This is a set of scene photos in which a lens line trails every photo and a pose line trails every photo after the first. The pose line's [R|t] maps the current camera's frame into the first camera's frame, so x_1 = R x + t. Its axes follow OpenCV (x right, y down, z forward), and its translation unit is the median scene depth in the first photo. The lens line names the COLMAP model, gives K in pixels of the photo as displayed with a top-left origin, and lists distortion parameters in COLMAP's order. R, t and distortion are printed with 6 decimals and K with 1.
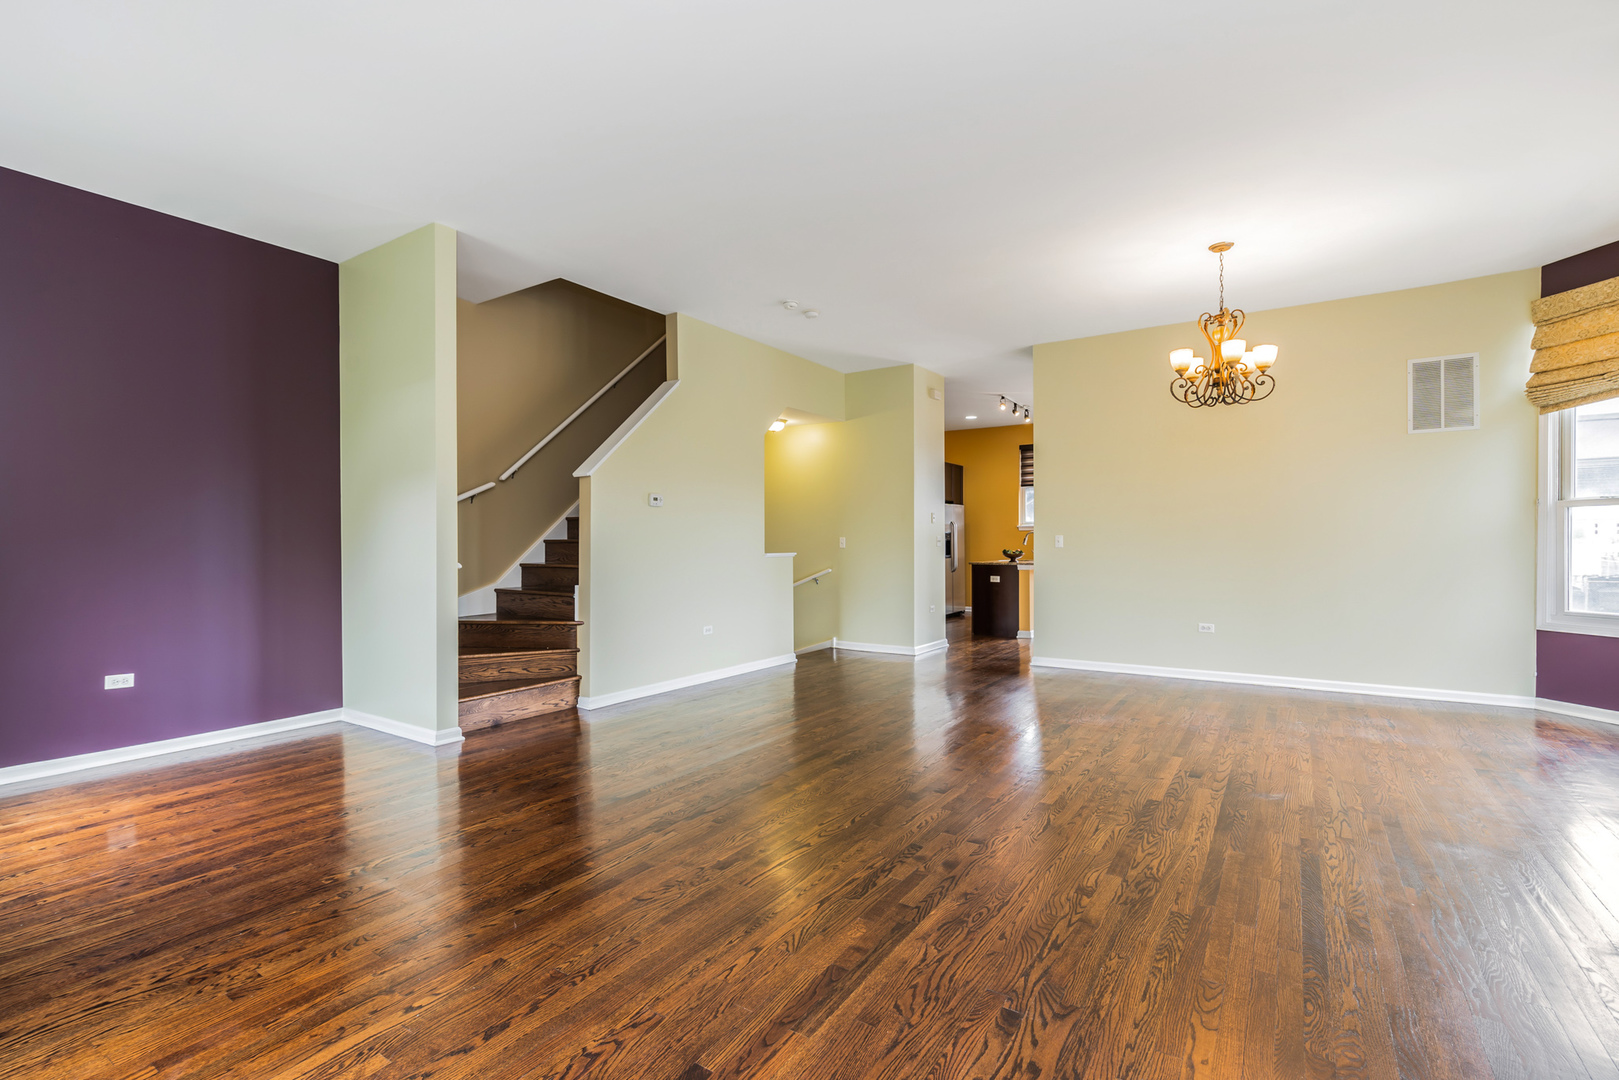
lens RADIAL K [[740.8, 0, 804.9], [0, 740.8, 548.4], [0, 0, 1]] dist [-0.007214, 0.002238]
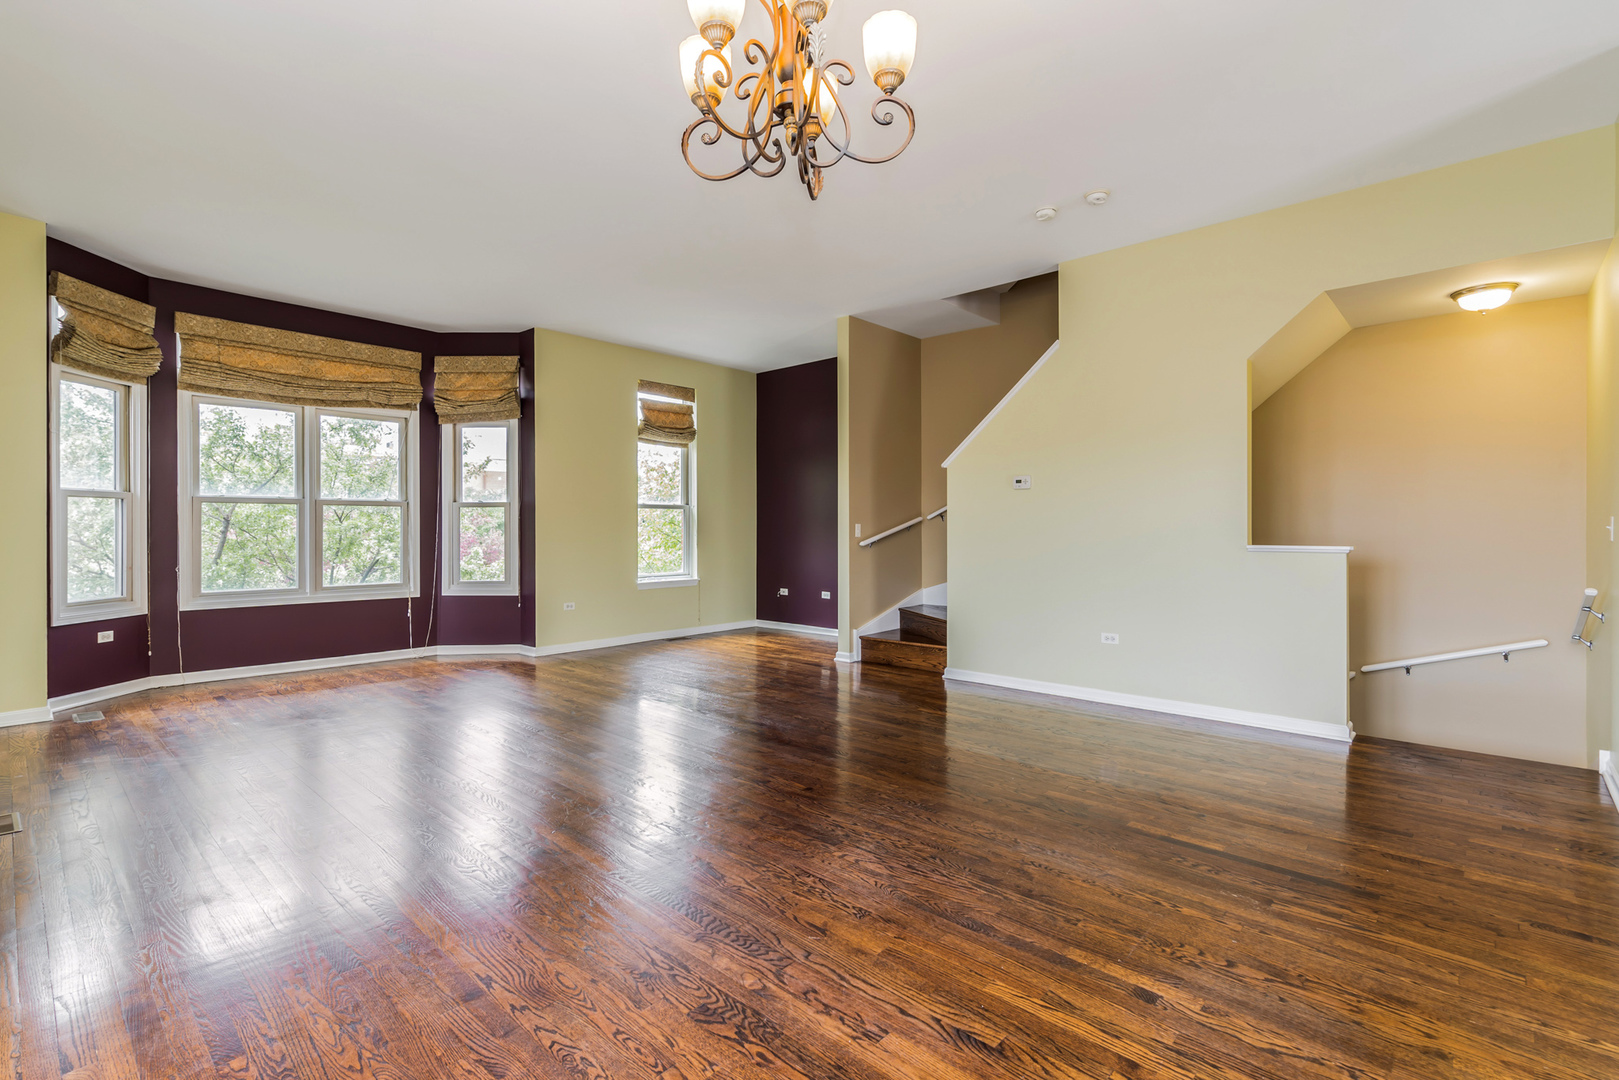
lens RADIAL K [[740.8, 0, 803.9], [0, 740.8, 528.3], [0, 0, 1]] dist [-0.007214, 0.002238]
pose [[-0.149204, 0.004776, -0.988795, 0.791567], [-0.006092, 0.999965, 0.005749, -0.011255], [0.988788, 0.006882, -0.149170, 0.894492]]
